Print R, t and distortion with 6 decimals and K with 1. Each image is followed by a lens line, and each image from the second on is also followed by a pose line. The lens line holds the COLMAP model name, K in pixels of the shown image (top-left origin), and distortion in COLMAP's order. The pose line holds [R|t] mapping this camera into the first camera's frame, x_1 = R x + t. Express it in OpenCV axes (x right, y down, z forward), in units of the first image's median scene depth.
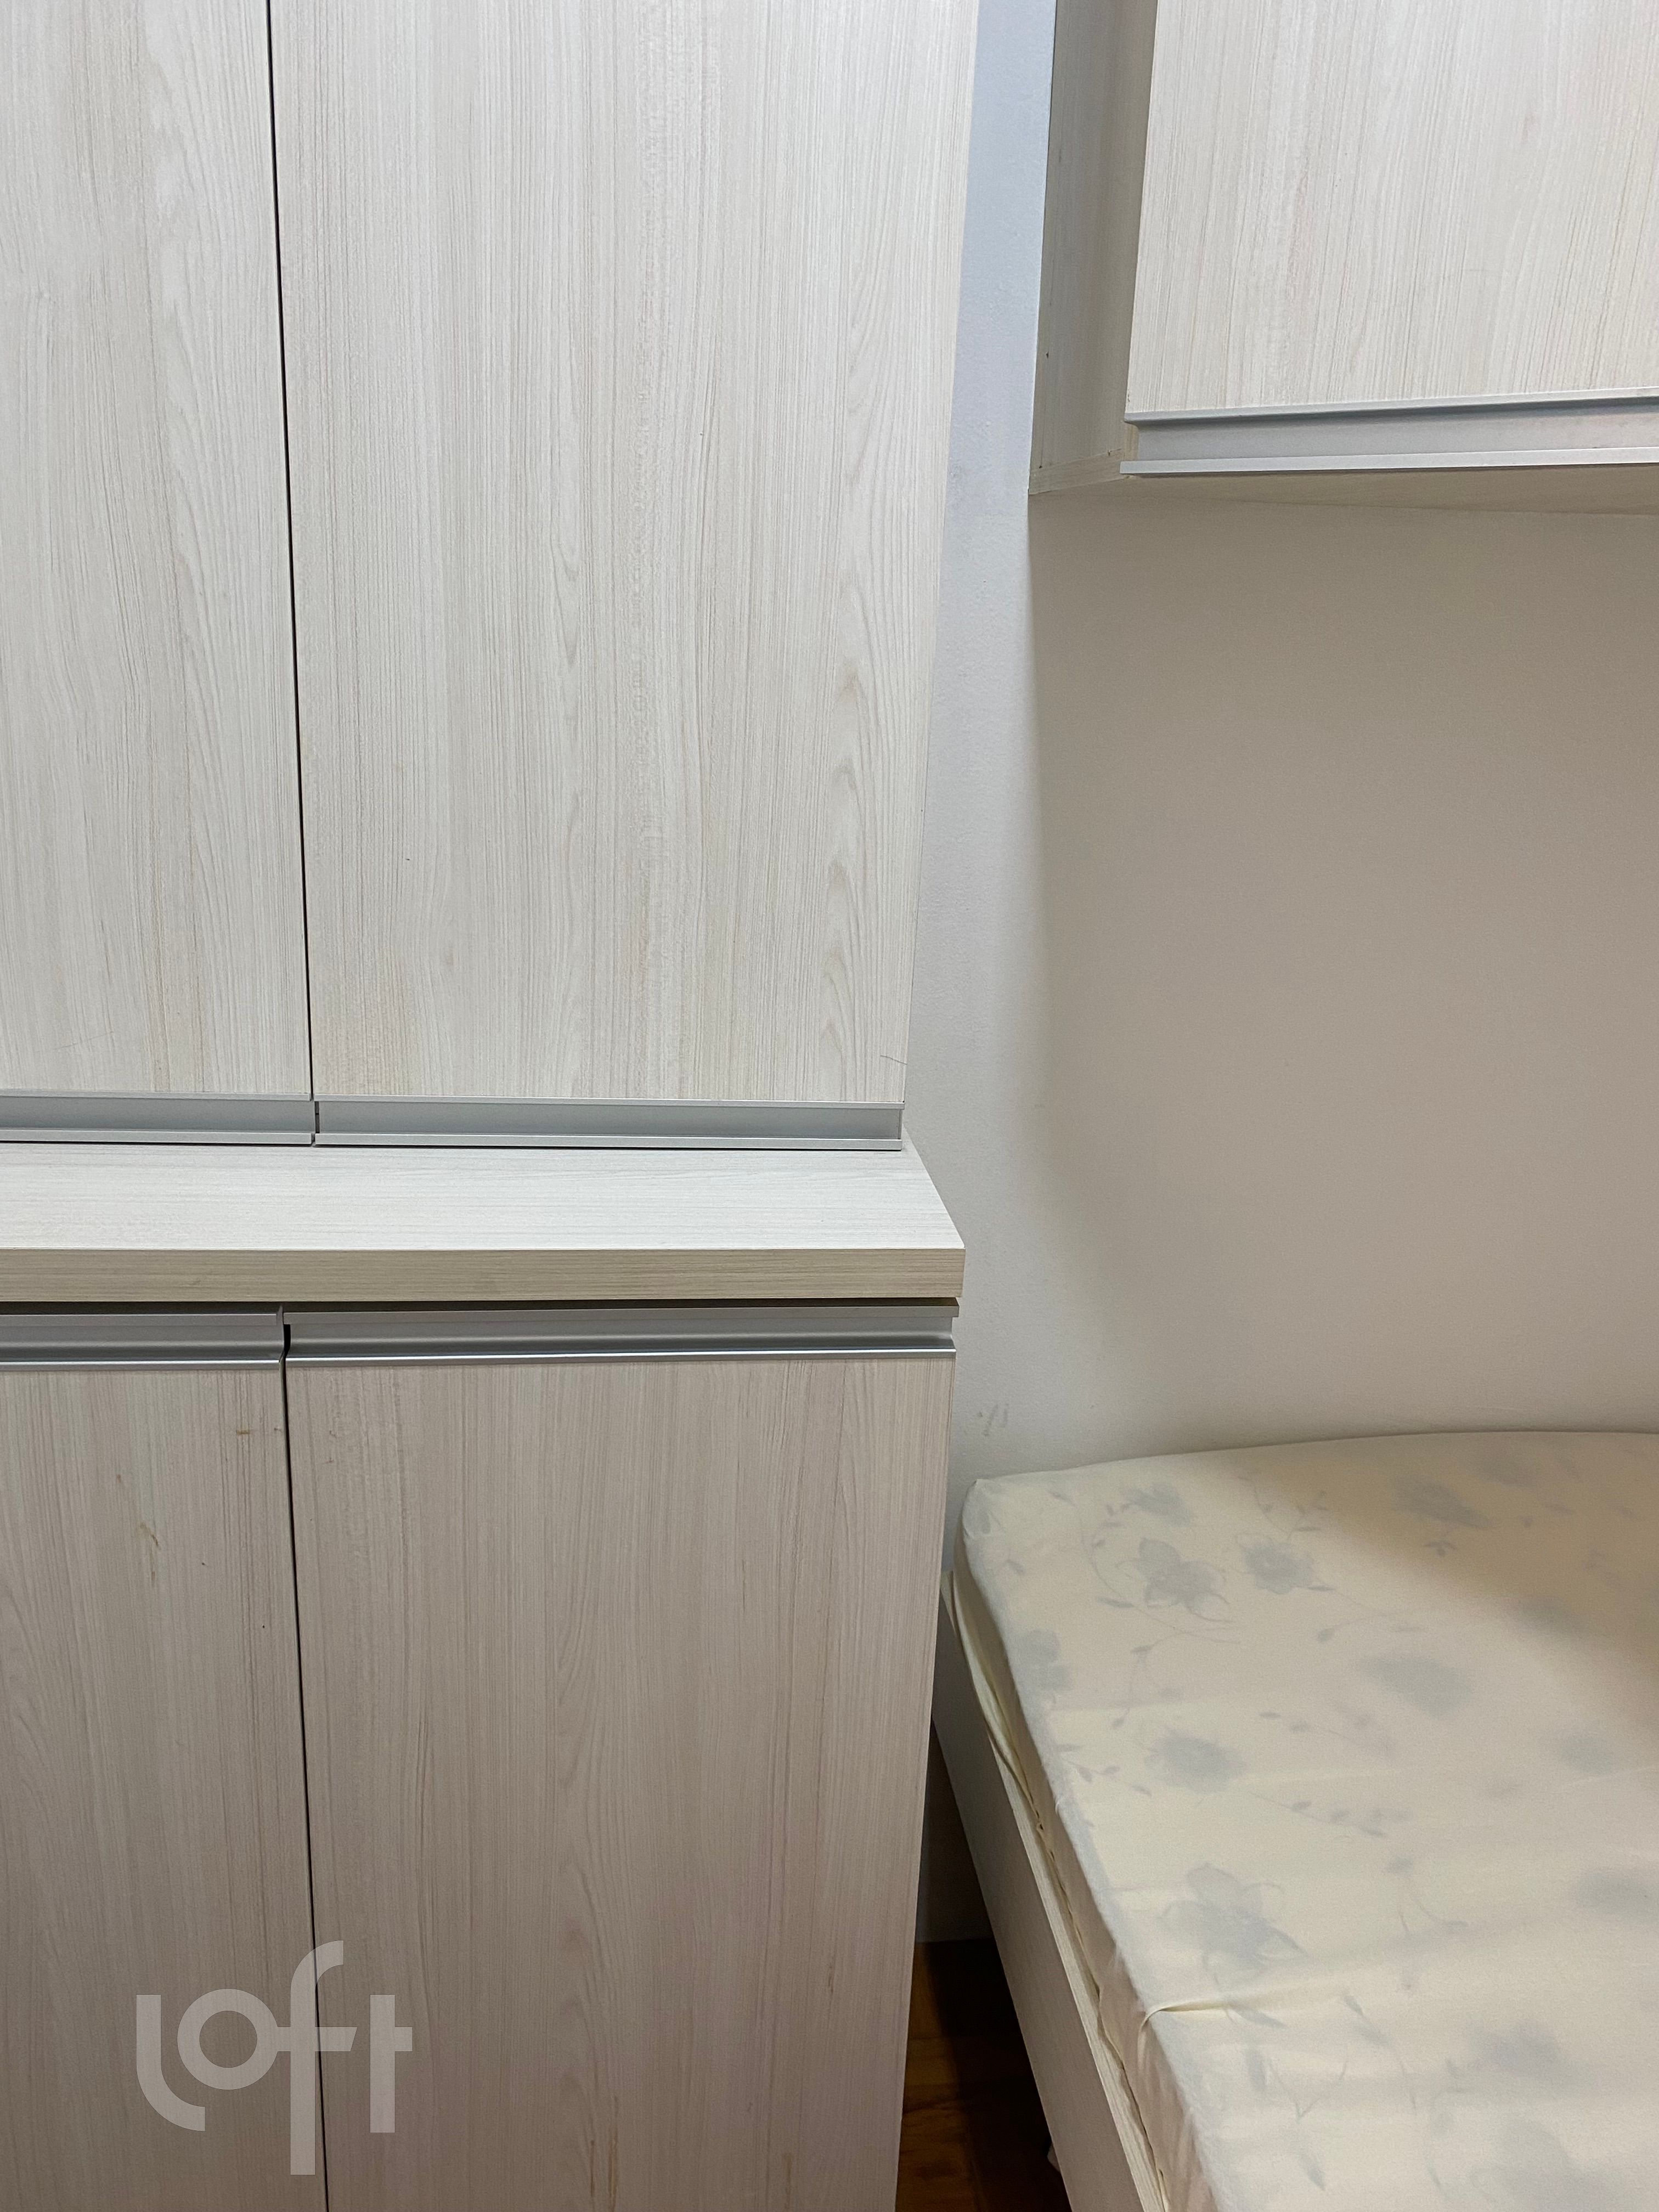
lens RADIAL K [[1712.2, 0, 836.4], [0, 1712.2, 1112.6], [0, 0, 1]] dist [0.032024, -0.026227]
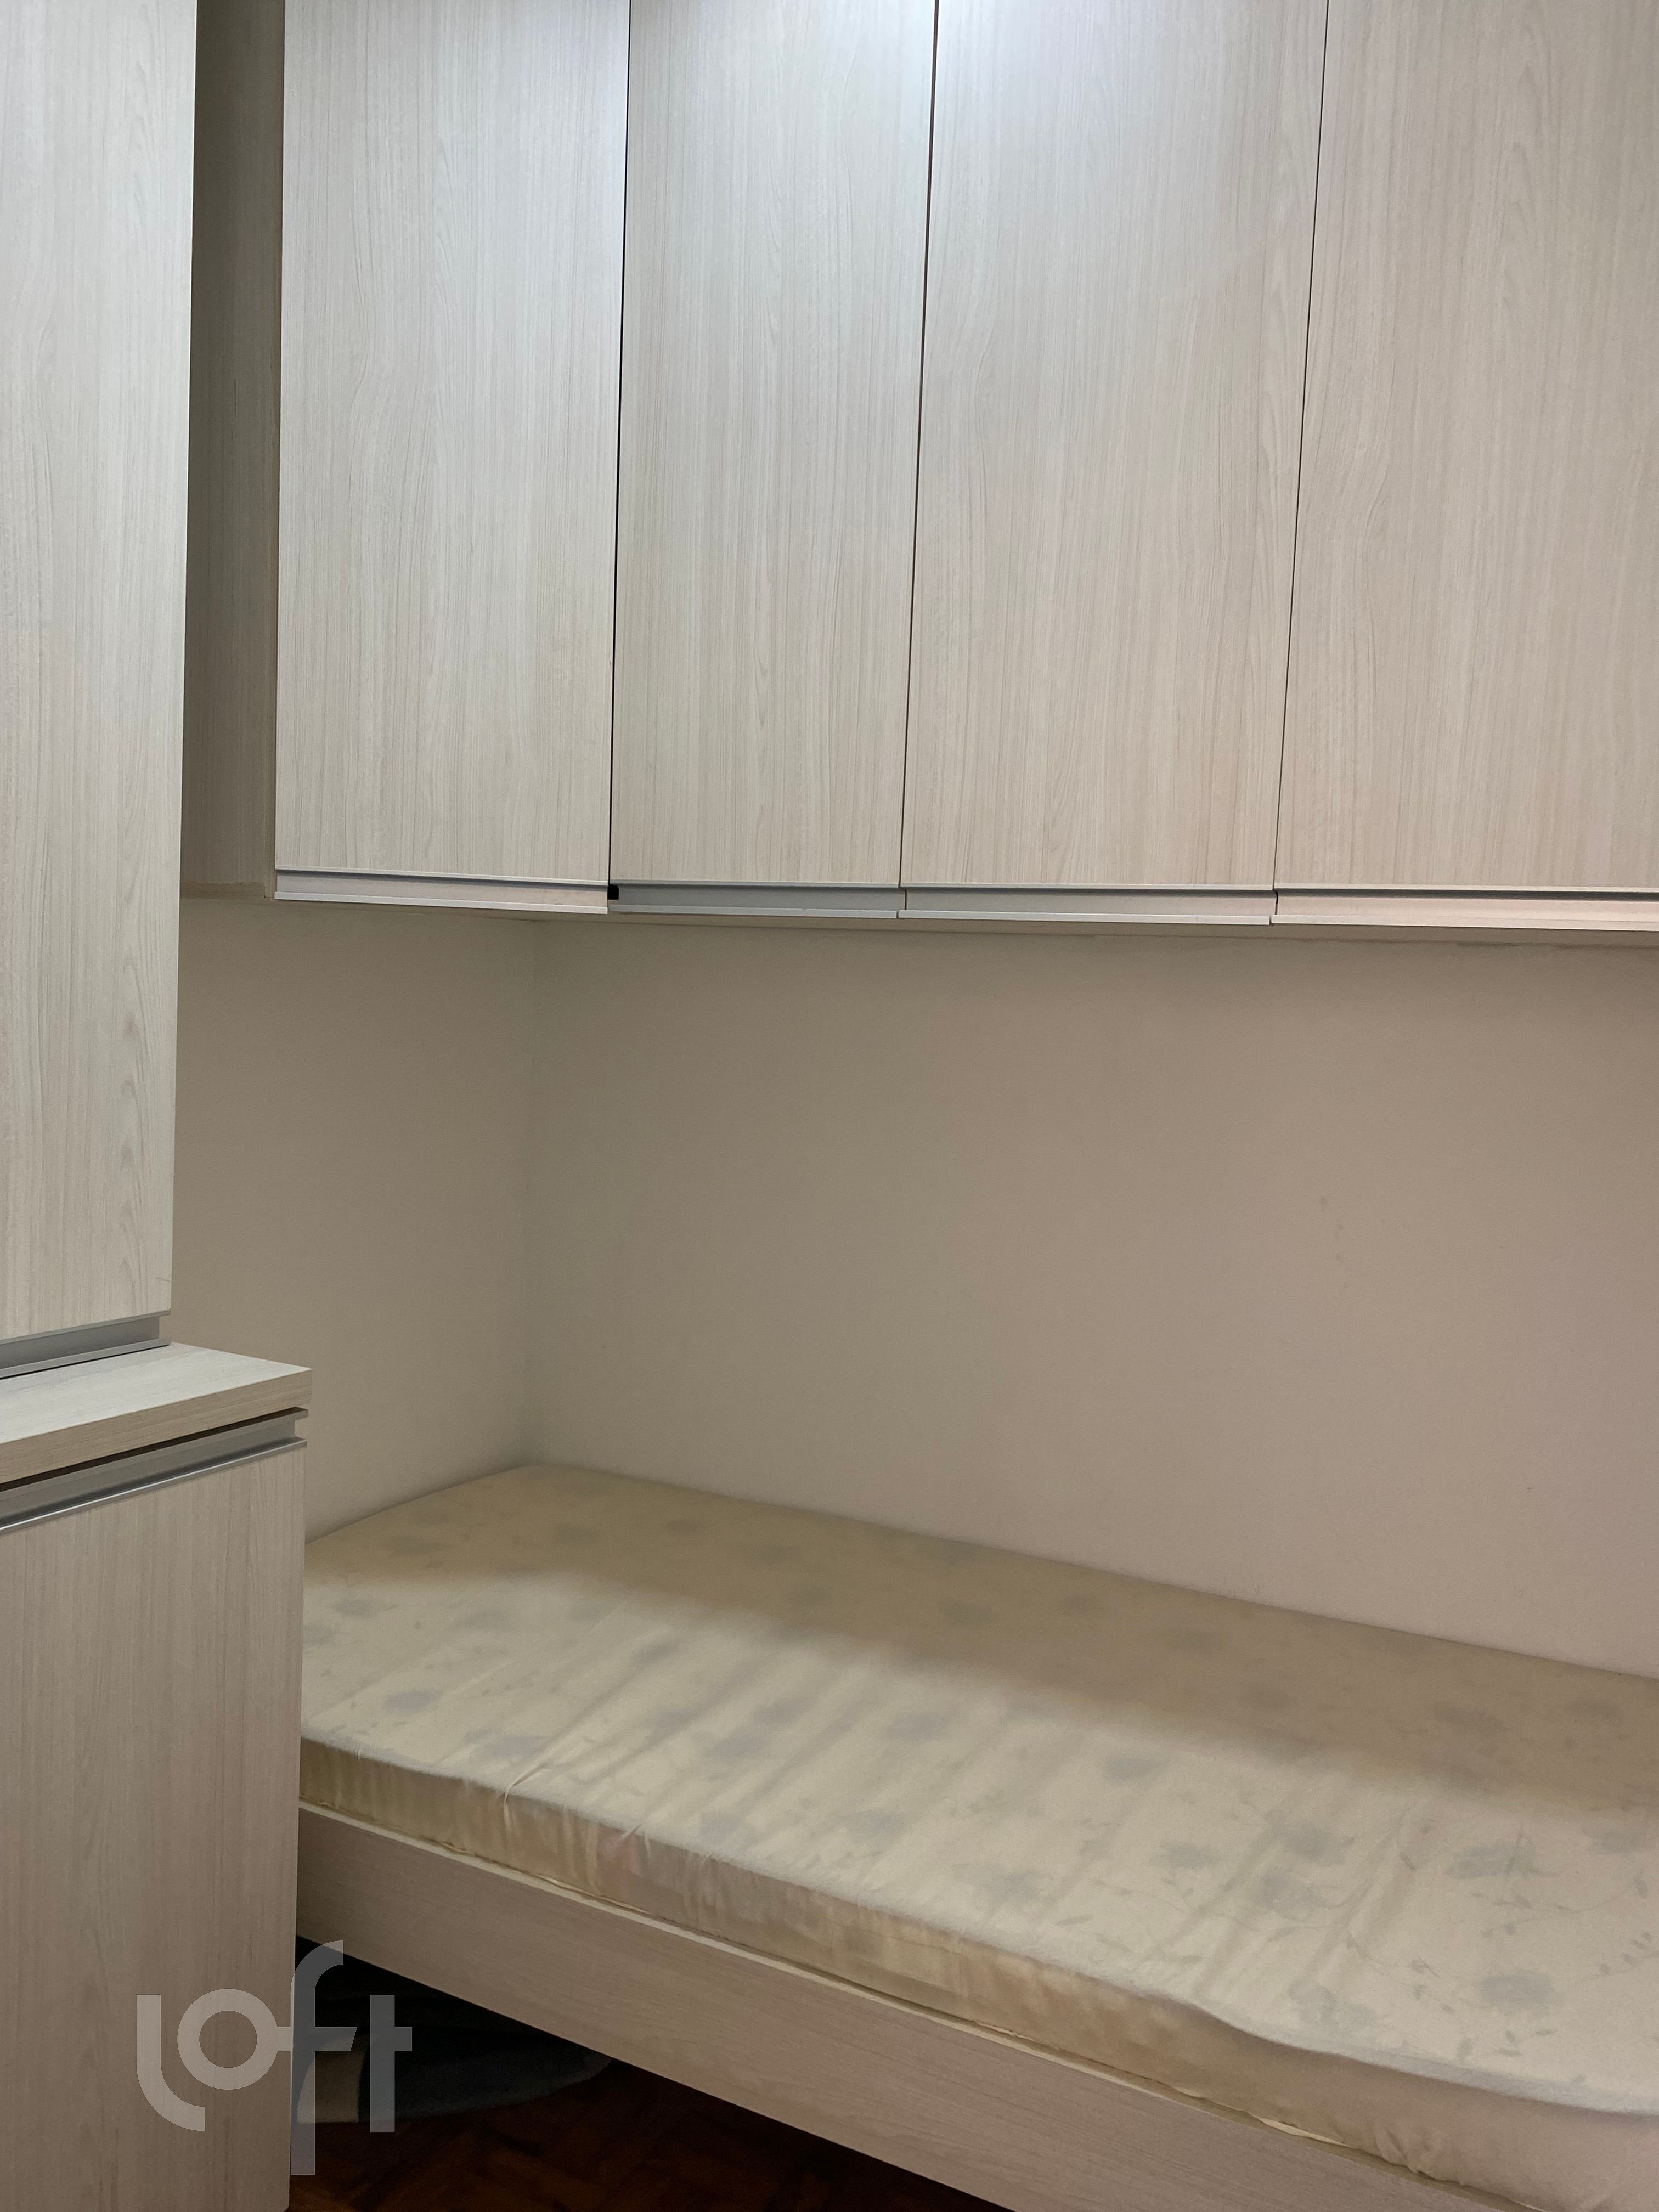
lens RADIAL K [[1712.2, 0, 836.4], [0, 1712.2, 1112.6], [0, 0, 1]] dist [0.032024, -0.026227]
pose [[0.582123, -0.084761, 0.808671, -0.868419], [0.234883, 0.969681, -0.067444, 0.069674], [-0.778436, 0.229204, 0.584382, -0.347132]]
